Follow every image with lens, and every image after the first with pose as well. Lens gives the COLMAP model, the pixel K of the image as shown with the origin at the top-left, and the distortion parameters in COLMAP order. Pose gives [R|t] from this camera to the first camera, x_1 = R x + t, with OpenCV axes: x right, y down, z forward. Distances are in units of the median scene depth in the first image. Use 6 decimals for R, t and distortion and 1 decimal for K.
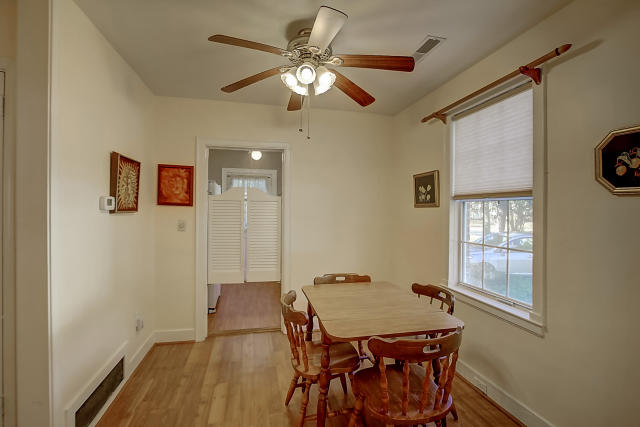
lens RADIAL K [[294.4, 0, 320.0], [0, 294.4, 213.5], [0, 0, 1]] dist [-0.000060, -0.000514]
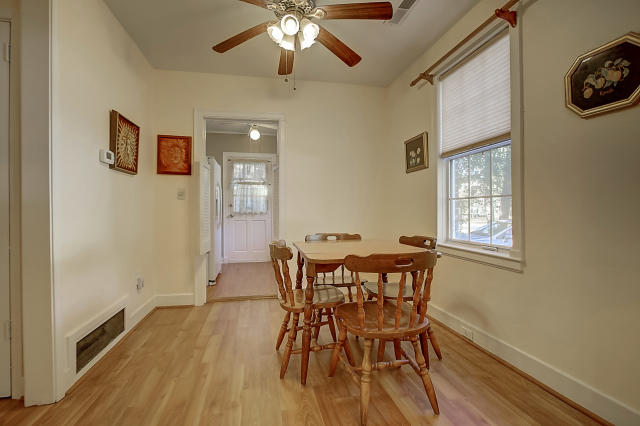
lens RADIAL K [[293.9, 0, 317.7], [0, 293.9, 212.2], [0, 0, 1]] dist [-0.001934, 0.000416]
pose [[0.999577, -0.009901, -0.027330, 0.058833], [0.009767, 0.999940, -0.005016, 0.161340], [0.027378, 0.004747, 0.999614, -0.033807]]
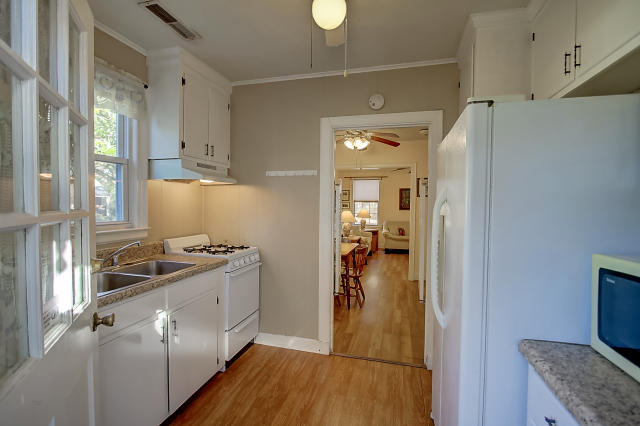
lens RADIAL K [[293.9, 0, 317.7], [0, 293.9, 212.2], [0, 0, 1]] dist [-0.001934, 0.000416]
pose [[-0.880714, -0.026336, 0.472916, -0.689698], [-0.007854, 0.999128, 0.041015, -0.034500], [-0.473584, 0.032408, -0.880152, 2.561756]]
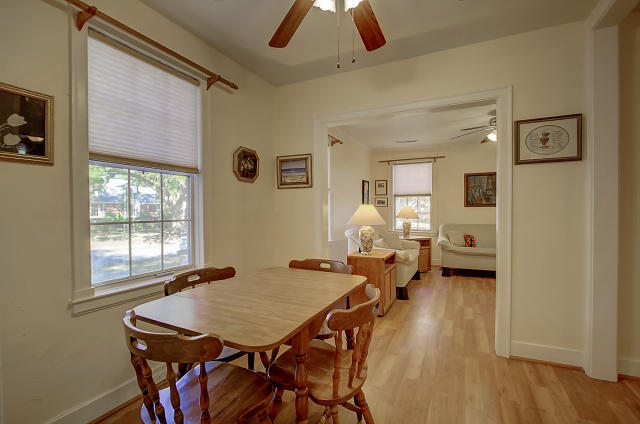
lens RADIAL K [[293.9, 0, 317.7], [0, 293.9, 211.2], [0, 0, 1]] dist [-0.001934, 0.000416]
pose [[-0.780110, -0.005080, 0.625621, -0.384516], [0.008620, 0.999785, 0.018867, 0.068307], [-0.625583, 0.020112, -0.779899, 1.353752]]
